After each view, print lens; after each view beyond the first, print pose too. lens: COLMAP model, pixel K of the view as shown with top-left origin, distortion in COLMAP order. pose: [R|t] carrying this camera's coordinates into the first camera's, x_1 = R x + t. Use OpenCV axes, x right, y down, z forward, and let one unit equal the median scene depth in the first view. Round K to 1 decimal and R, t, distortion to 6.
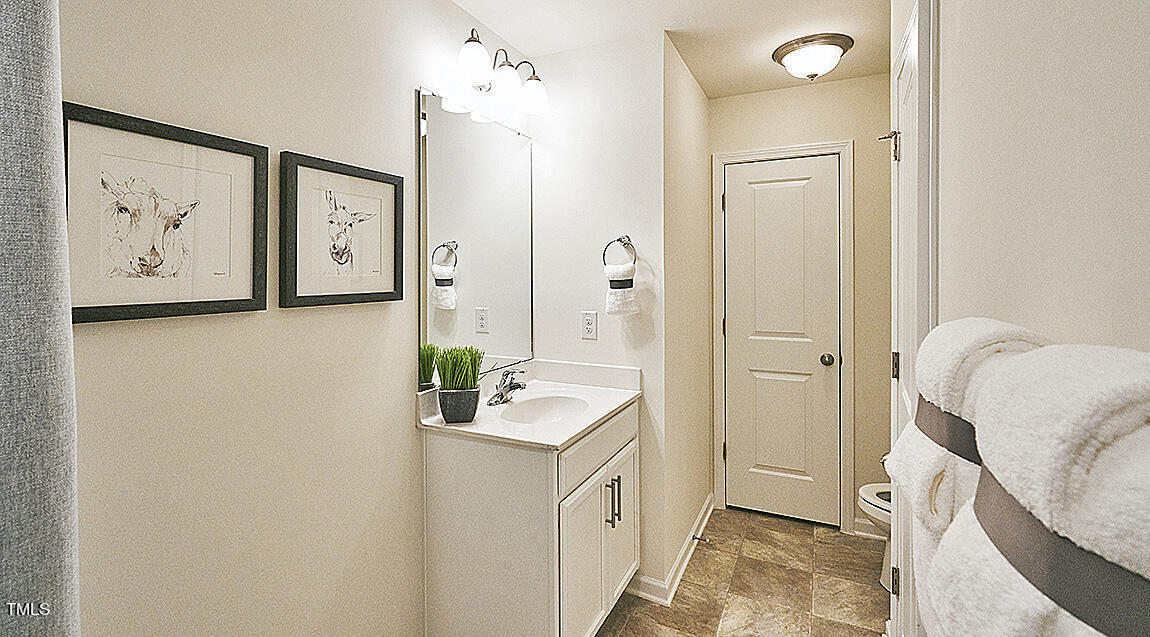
lens RADIAL K [[517.0, 0, 576.6], [0, 517.0, 272.9], [0, 0, 1]] dist [-0.000937, -0.000132]
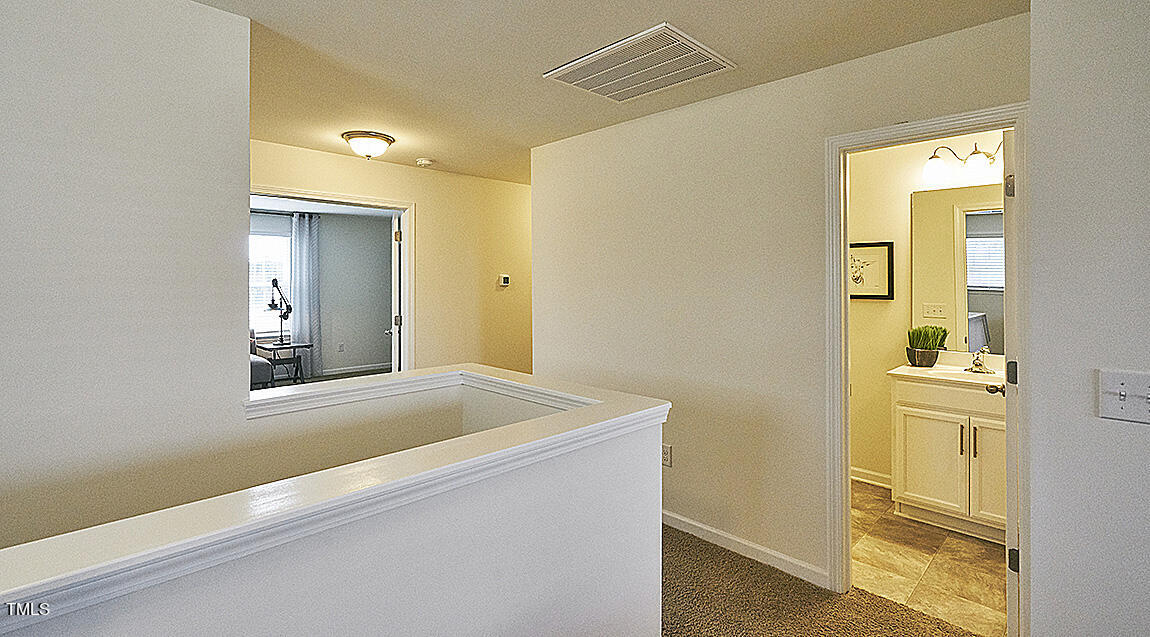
lens RADIAL K [[517.0, 0, 576.6], [0, 517.0, 272.9], [0, 0, 1]] dist [-0.000937, -0.000132]
pose [[-0.339328, -0.007256, -0.940640, 2.443732], [0.012002, 0.999855, -0.012042, -0.052079], [0.940591, -0.015375, -0.339192, 0.565272]]
